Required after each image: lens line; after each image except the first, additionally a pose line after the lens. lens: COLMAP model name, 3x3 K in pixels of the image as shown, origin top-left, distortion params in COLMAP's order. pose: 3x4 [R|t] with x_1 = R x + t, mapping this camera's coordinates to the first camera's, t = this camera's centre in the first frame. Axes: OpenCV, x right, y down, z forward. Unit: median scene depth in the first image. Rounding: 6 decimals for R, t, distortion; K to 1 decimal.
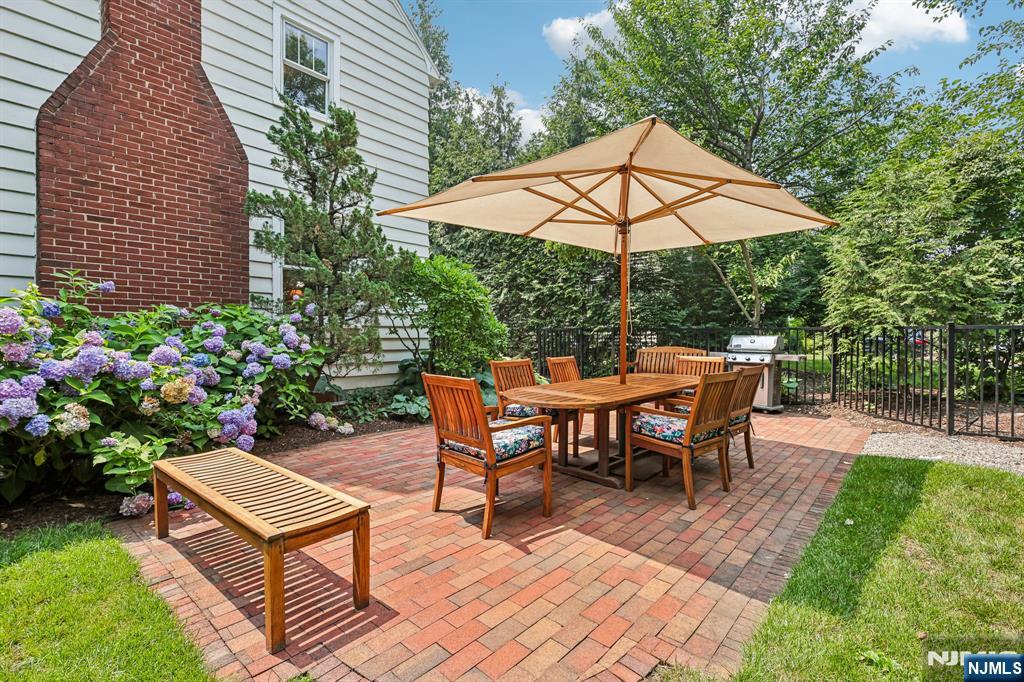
lens RADIAL K [[485.0, 0, 514.1], [0, 485.0, 330.9], [0, 0, 1]] dist [-0.002548, -0.000355]
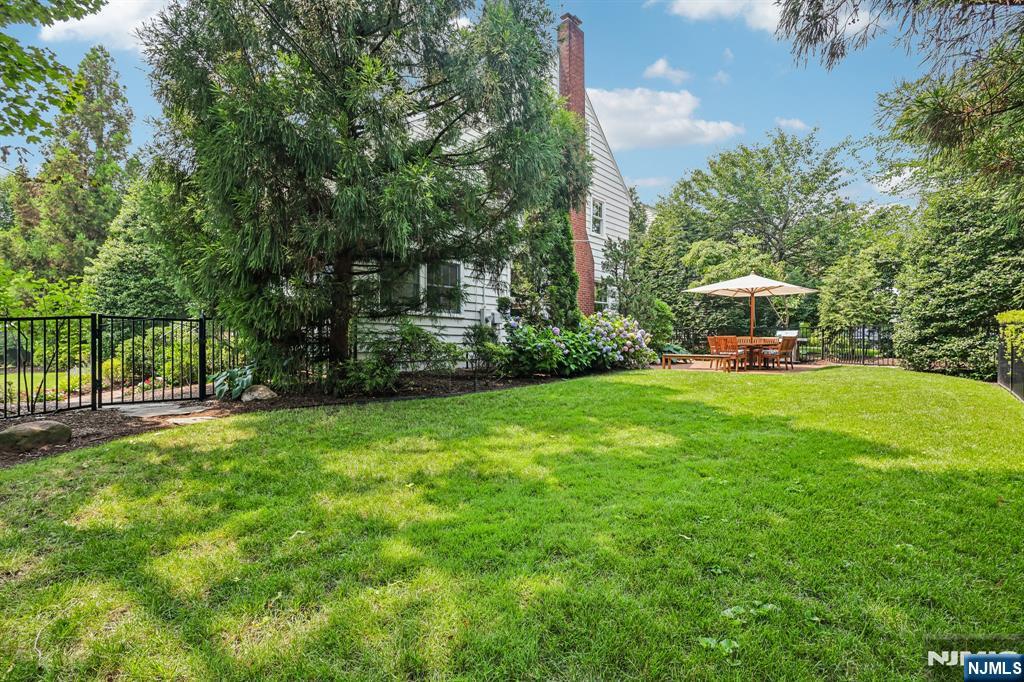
lens RADIAL K [[485.0, 0, 511.9], [0, 485.0, 338.7], [0, 0, 1]] dist [-0.002548, -0.000355]
pose [[0.999883, 0.000620, -0.015284, -0.691337], [-0.000551, 0.999990, 0.004524, 0.035791], [0.015287, -0.004515, 0.999873, -1.174416]]
